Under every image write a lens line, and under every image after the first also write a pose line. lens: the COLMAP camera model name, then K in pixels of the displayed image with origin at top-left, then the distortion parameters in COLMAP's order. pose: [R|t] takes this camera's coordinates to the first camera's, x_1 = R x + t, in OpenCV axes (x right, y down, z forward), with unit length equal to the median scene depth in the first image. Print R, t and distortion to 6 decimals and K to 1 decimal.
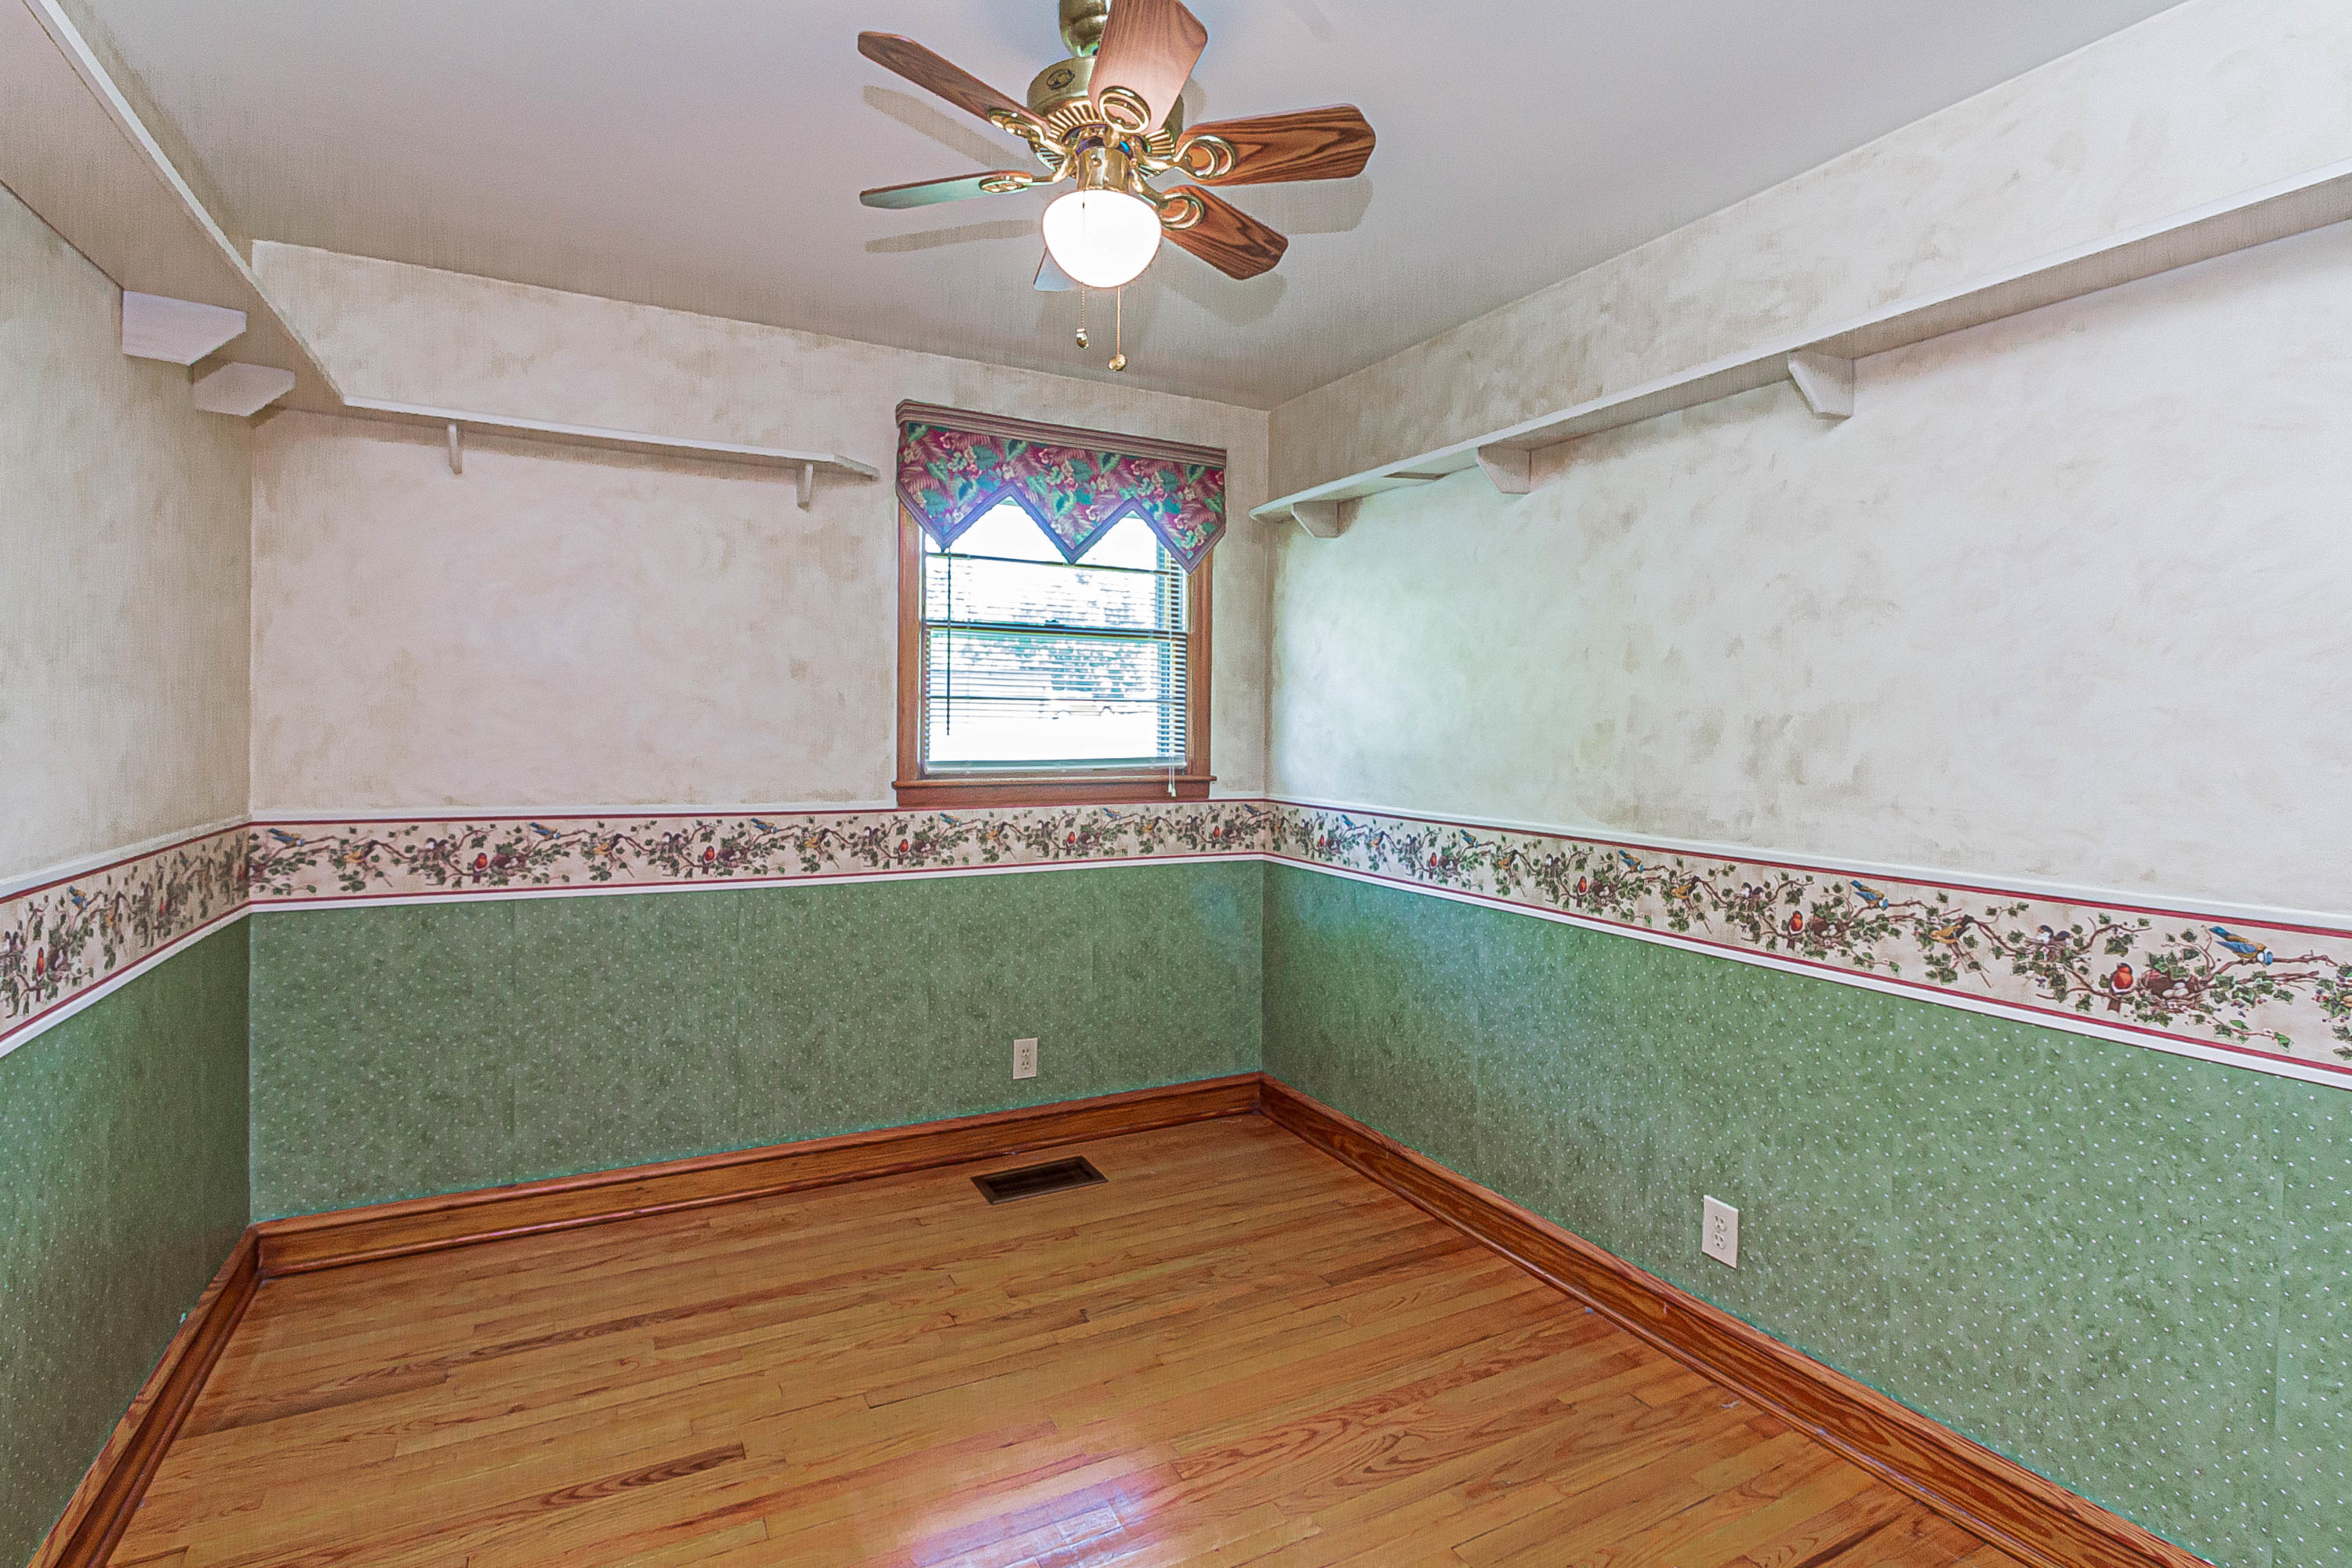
lens RADIAL K [[1141.4, 0, 1178.4], [0, 1141.4, 730.1], [0, 0, 1]] dist [0.000545, -0.004088]
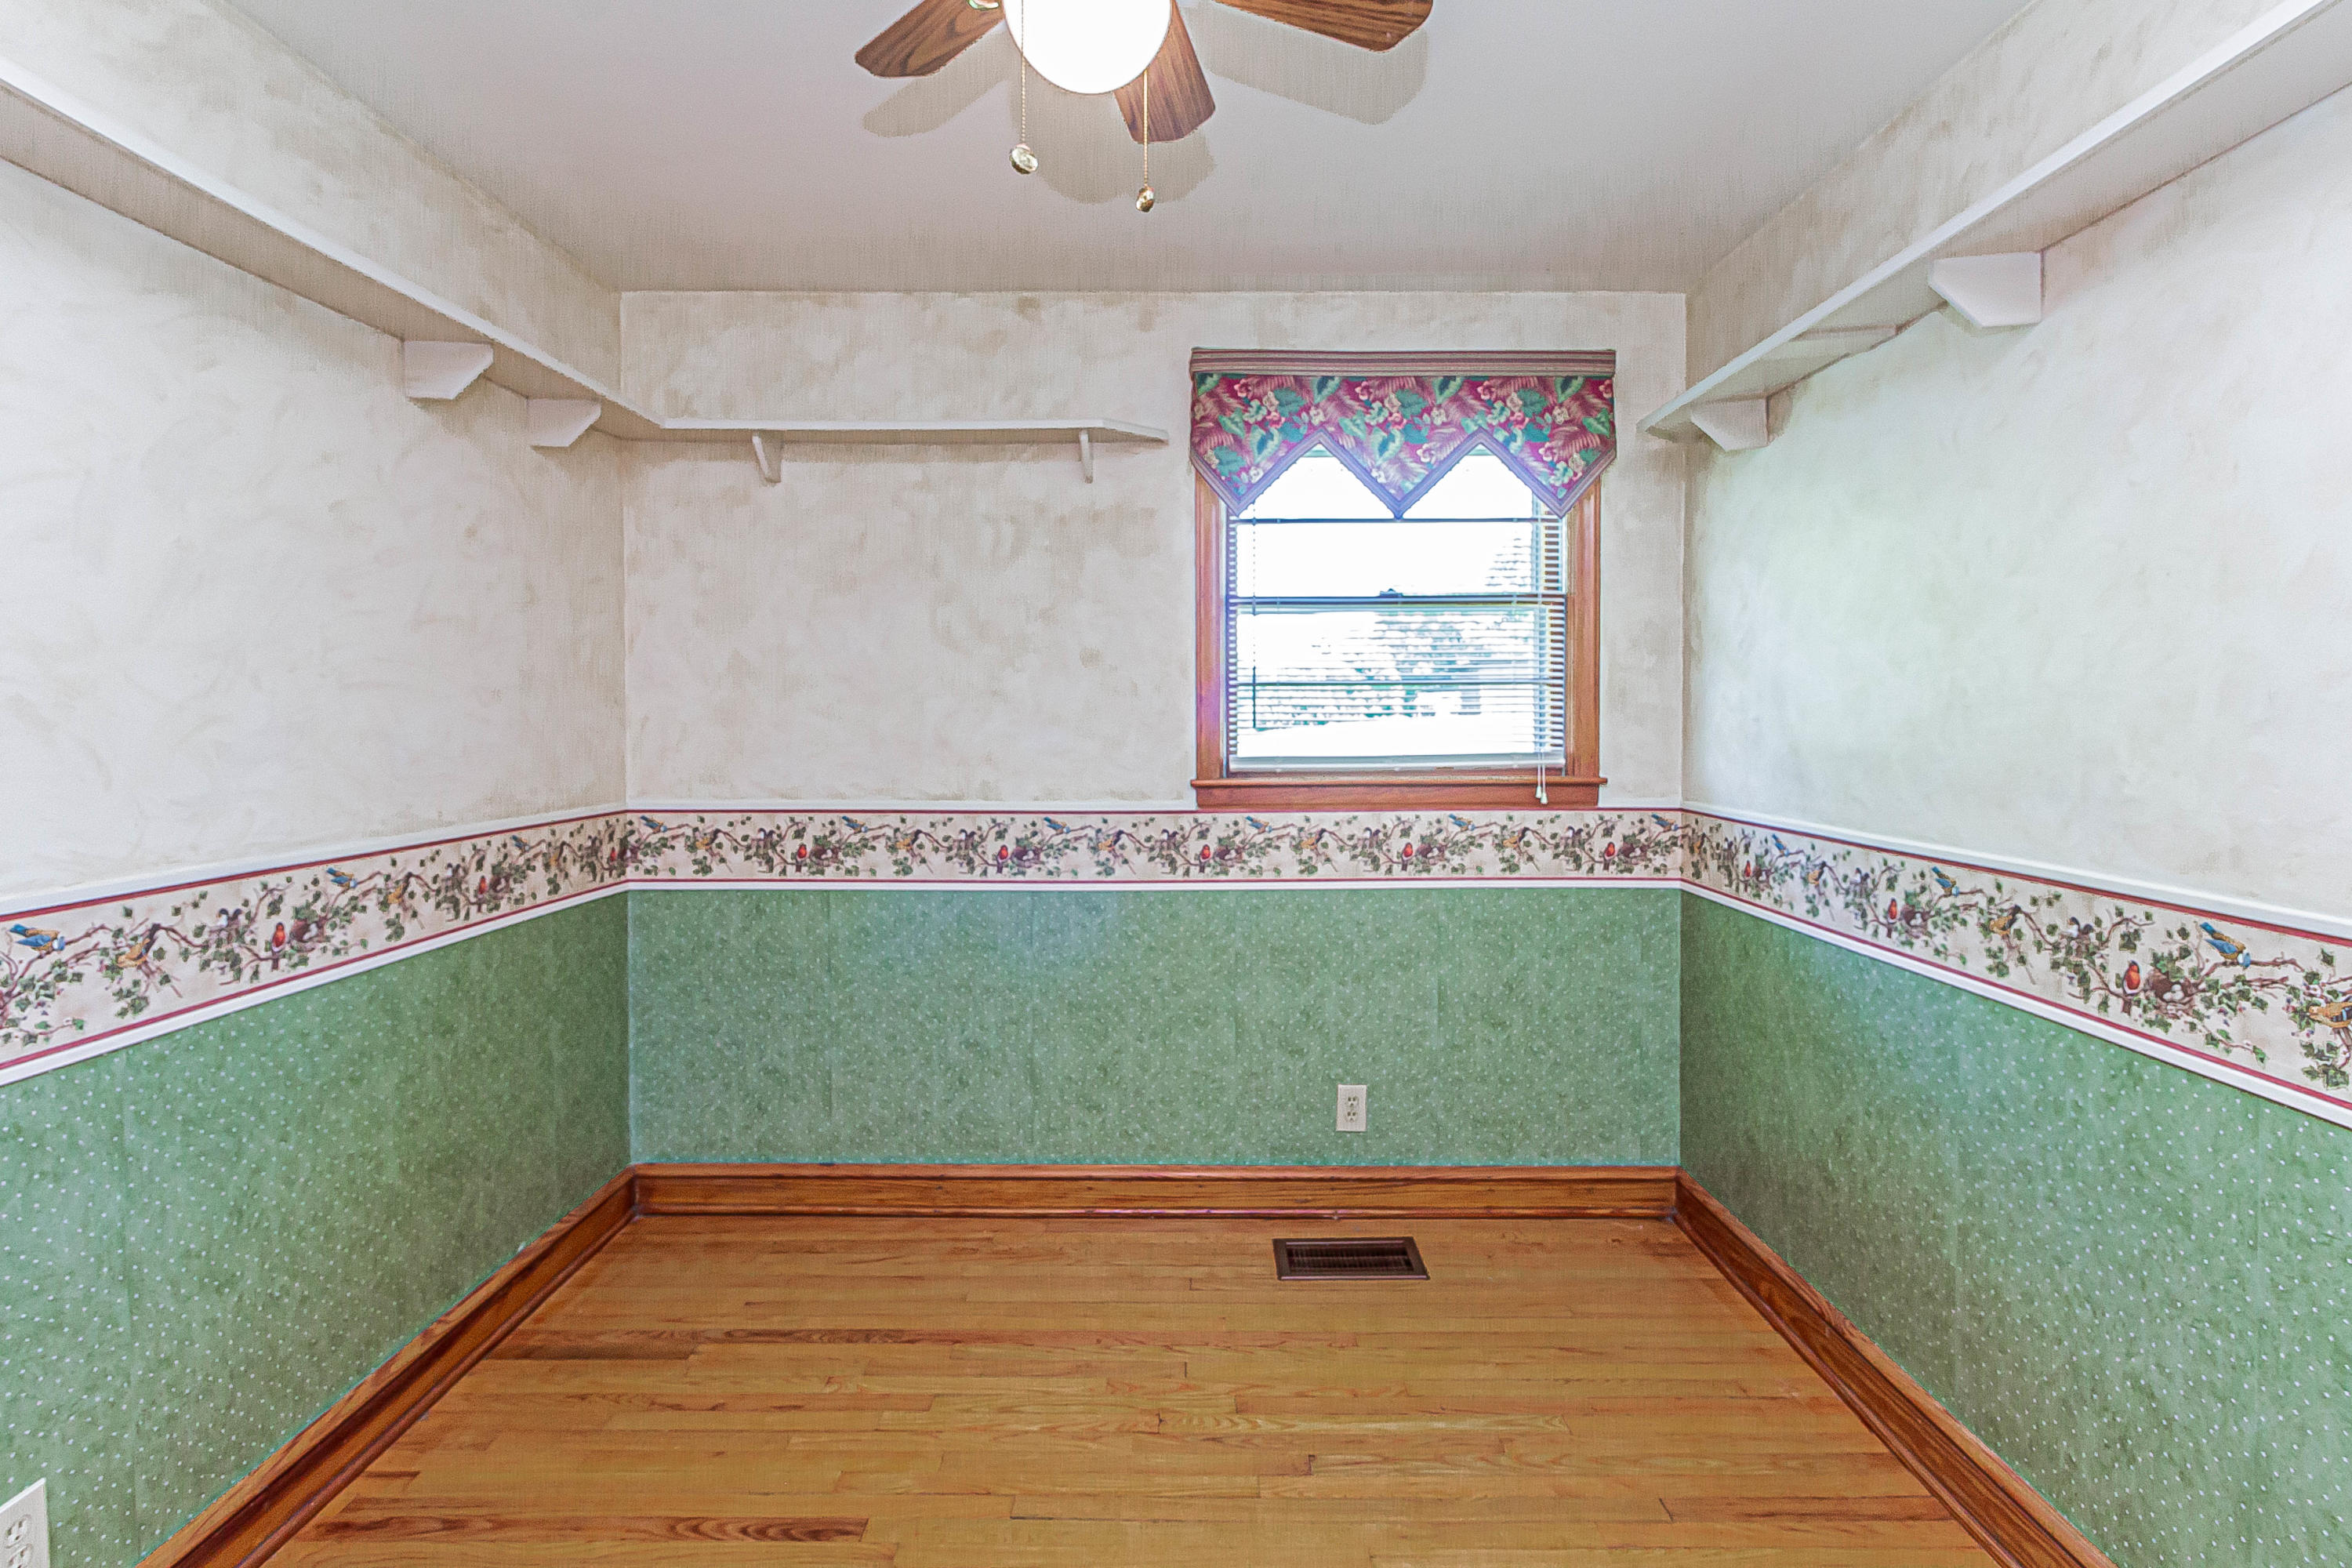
lens RADIAL K [[1141.4, 0, 1178.4], [0, 1141.4, 730.1], [0, 0, 1]] dist [0.000545, -0.004088]
pose [[0.880082, -0.006305, -0.474780, 0.163448], [0.011192, 0.999909, 0.007468, -0.000534], [0.474690, -0.011886, 0.880073, 0.206414]]
